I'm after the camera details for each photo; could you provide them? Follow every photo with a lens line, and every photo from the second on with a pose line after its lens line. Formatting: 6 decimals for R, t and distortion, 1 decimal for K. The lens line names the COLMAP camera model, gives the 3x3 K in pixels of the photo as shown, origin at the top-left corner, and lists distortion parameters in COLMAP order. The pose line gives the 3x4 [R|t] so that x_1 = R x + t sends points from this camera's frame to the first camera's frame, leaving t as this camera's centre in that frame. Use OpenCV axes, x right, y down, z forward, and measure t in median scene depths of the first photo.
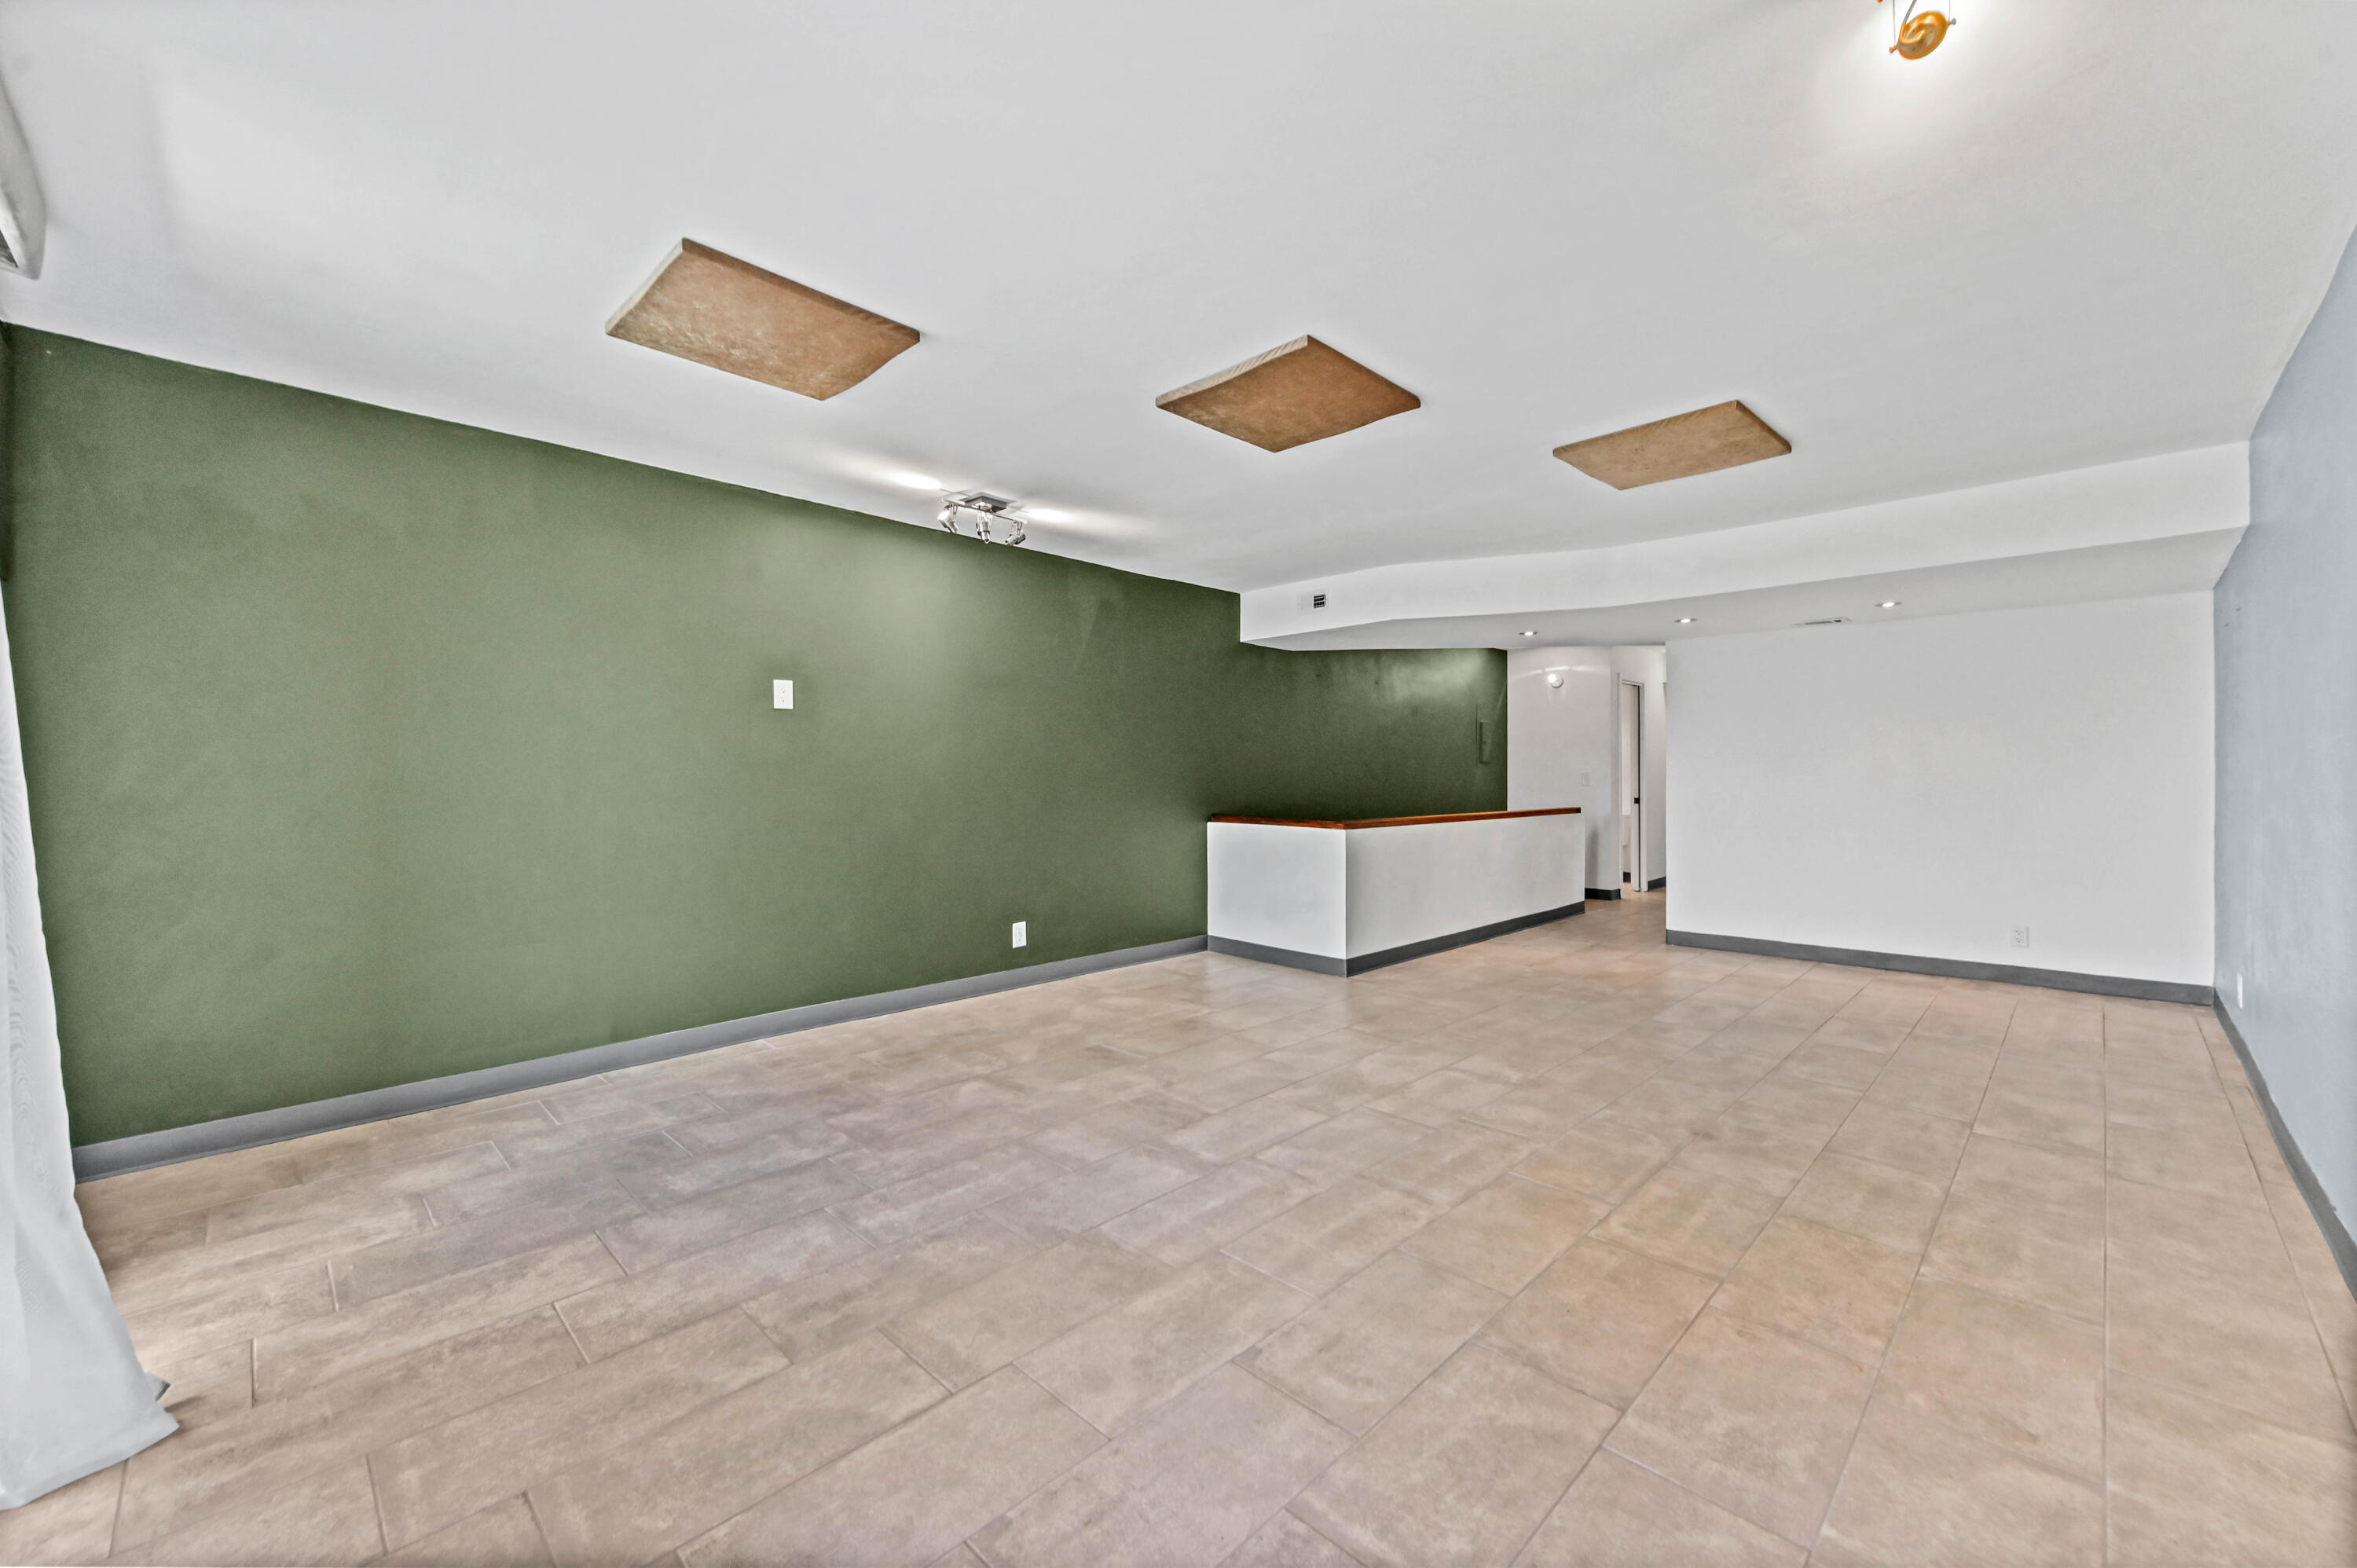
lens RADIAL K [[933.6, 0, 1177.7], [0, 933.6, 776.9], [0, 0, 1]] dist [0.013581, -0.000345]
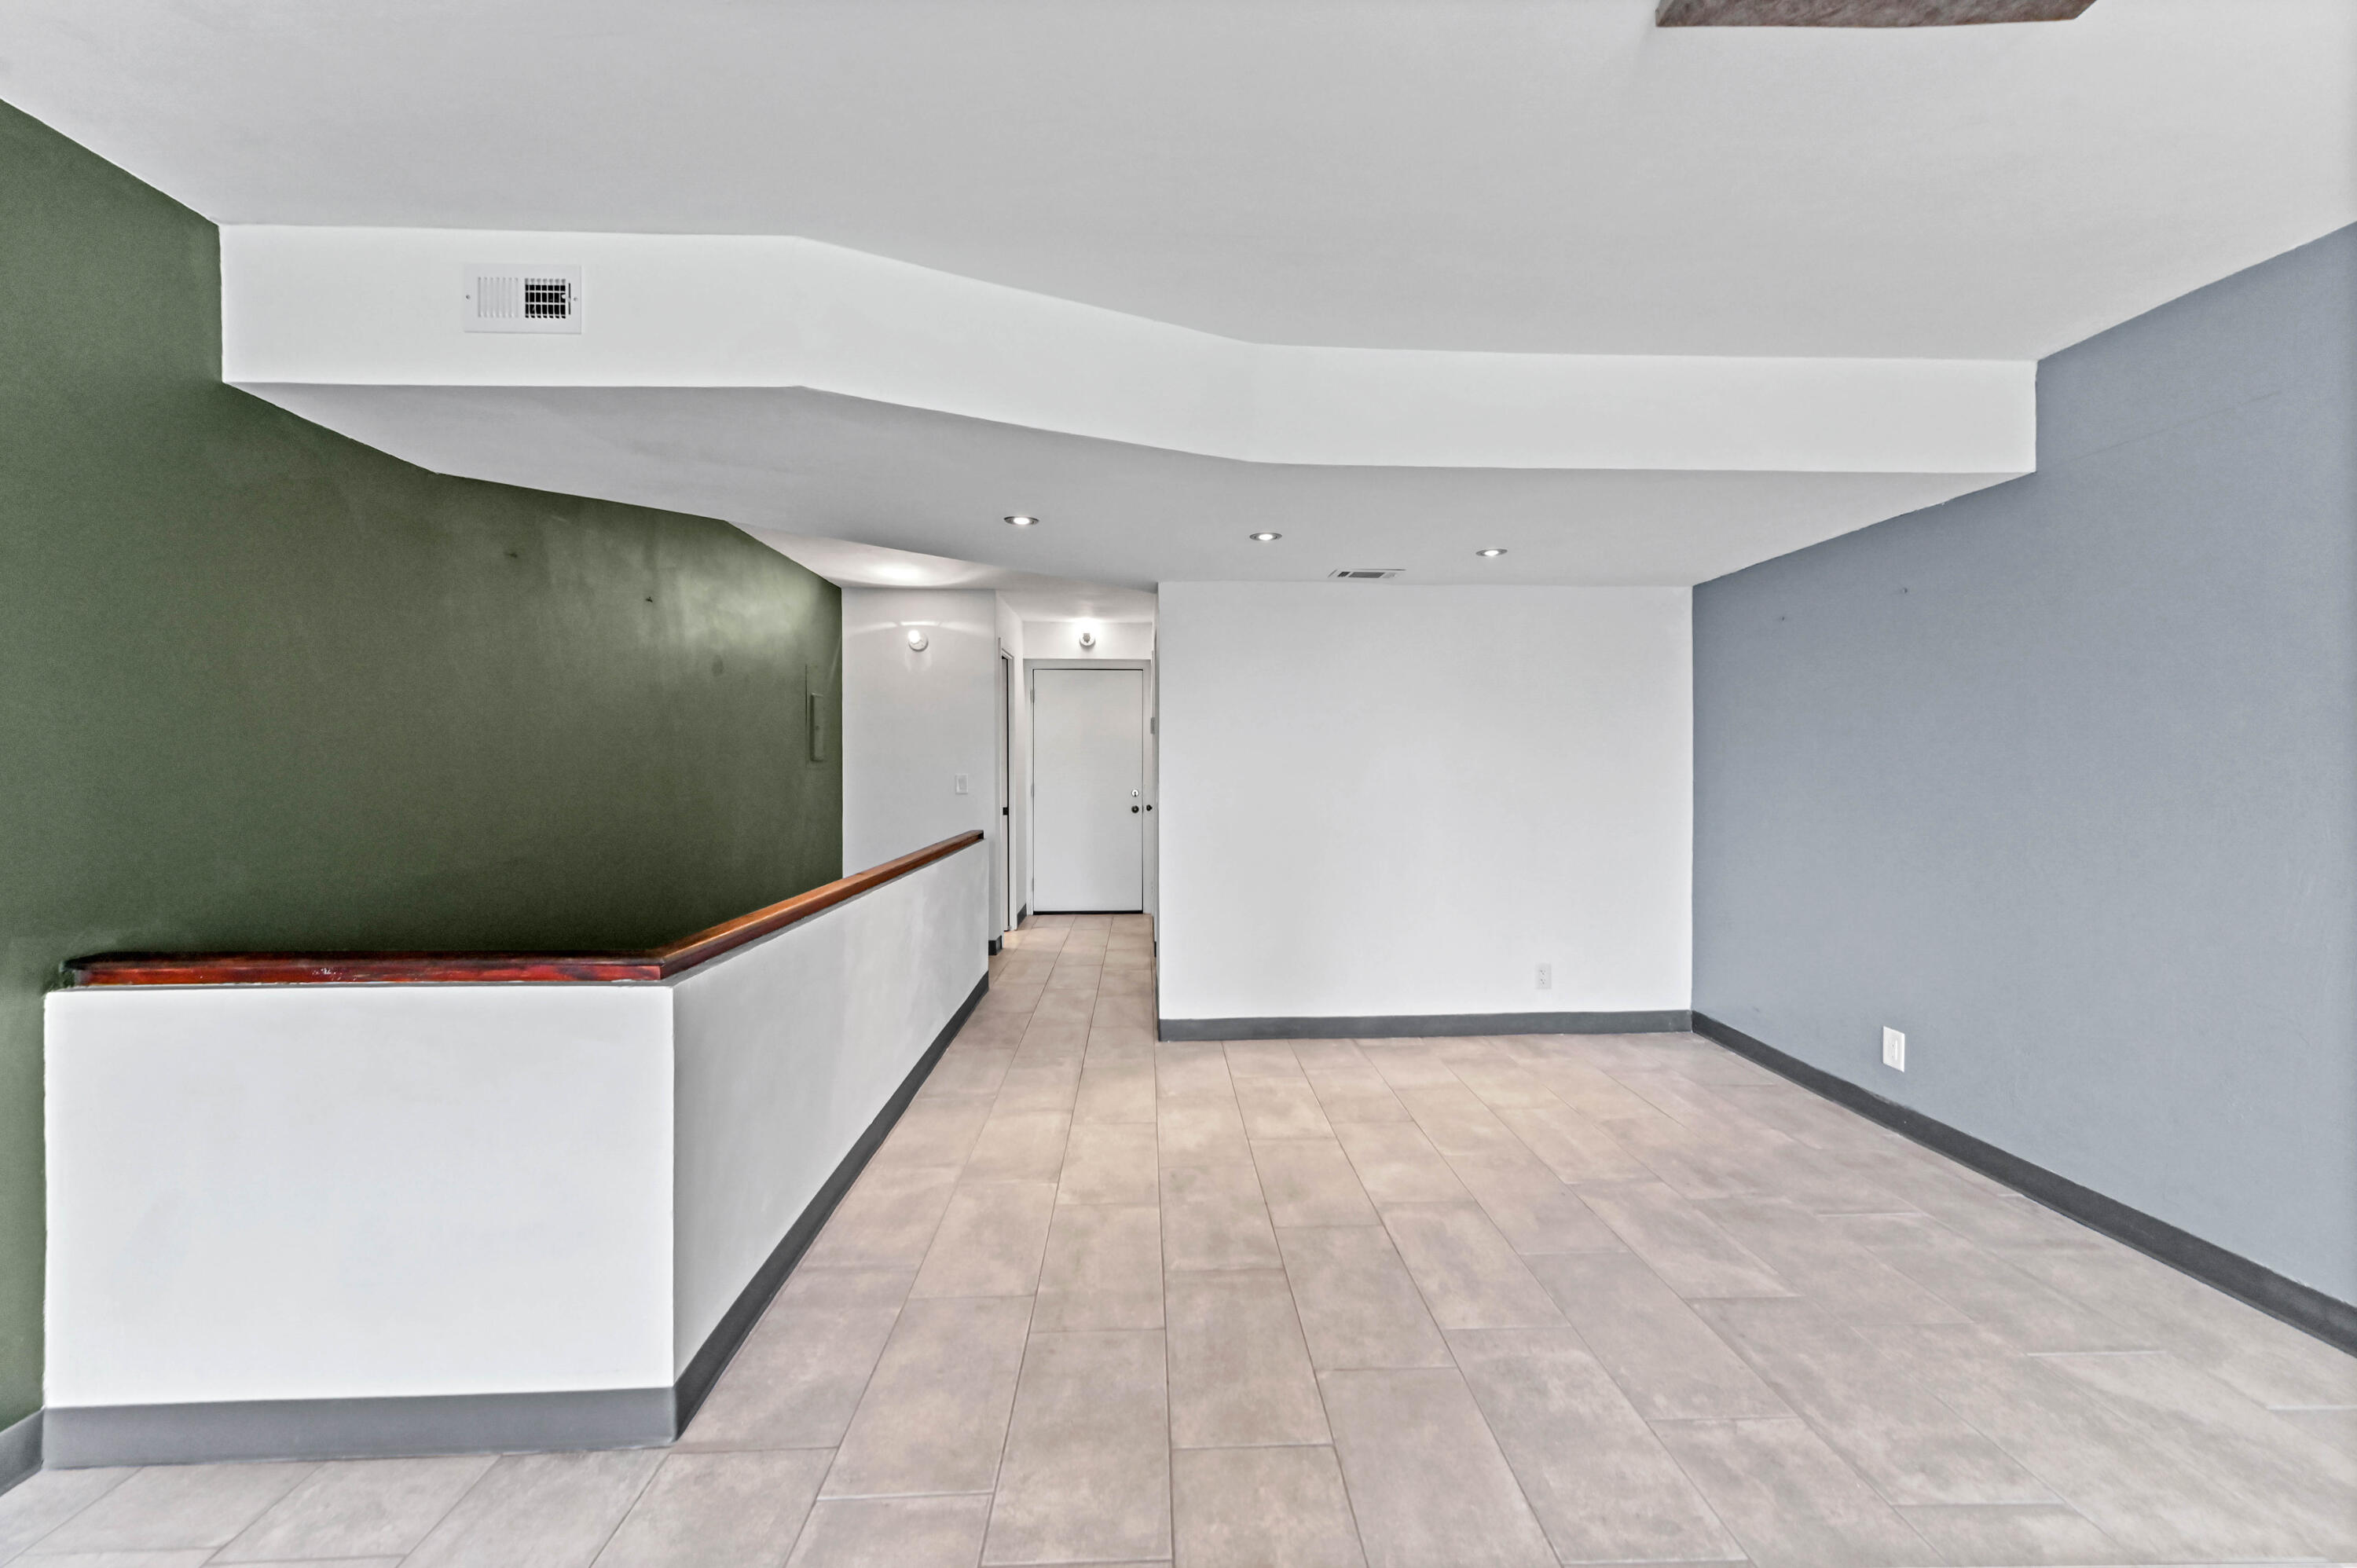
lens RADIAL K [[933.6, 0, 1178.3], [0, 933.6, 764.2], [0, 0, 1]] dist [0.013581, -0.000345]
pose [[0.683088, -0.002033, 0.730333, 0.116174], [0.003914, 0.999992, -0.000877, -0.035672], [-0.730326, 0.003458, 0.683091, 1.205762]]
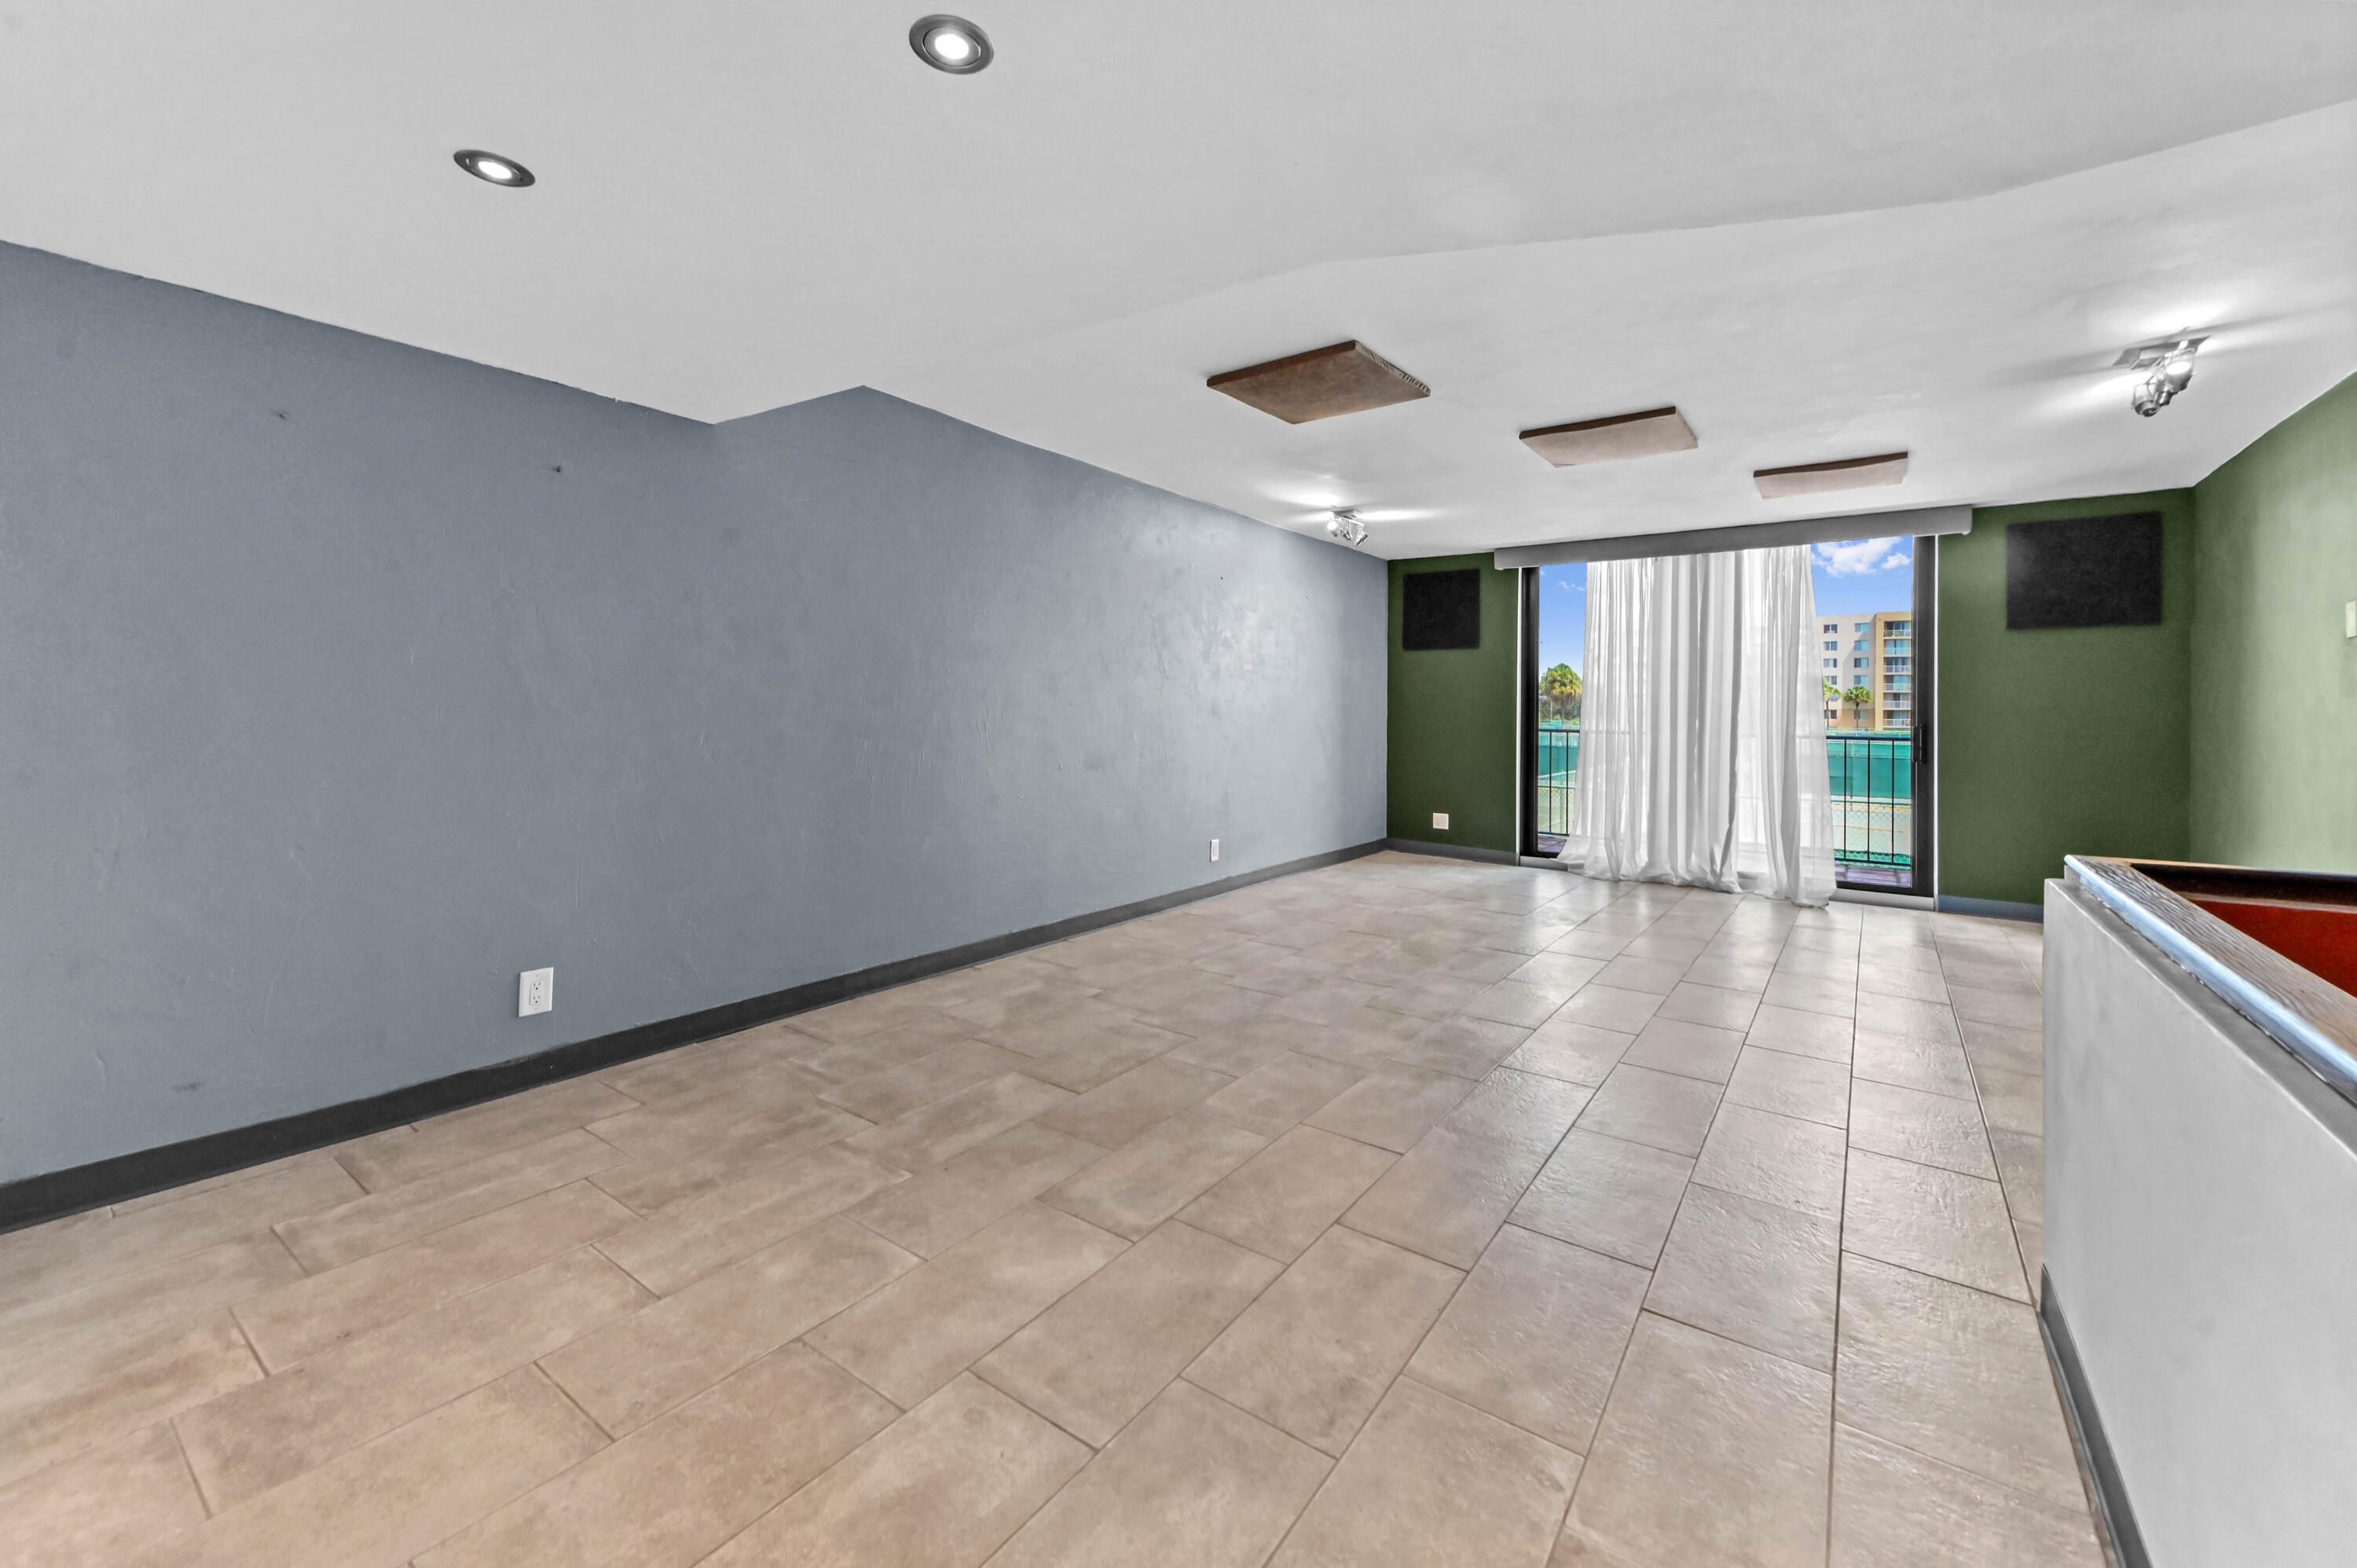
lens RADIAL K [[933.6, 0, 1173.8], [0, 933.6, 700.9], [0, 0, 1]] dist [0.013581, -0.000345]
pose [[-0.988746, -0.017906, -0.148530, 1.013053], [-0.016966, 0.999827, -0.007592, 0.001514], [0.148640, -0.004986, -0.988879, 2.404151]]
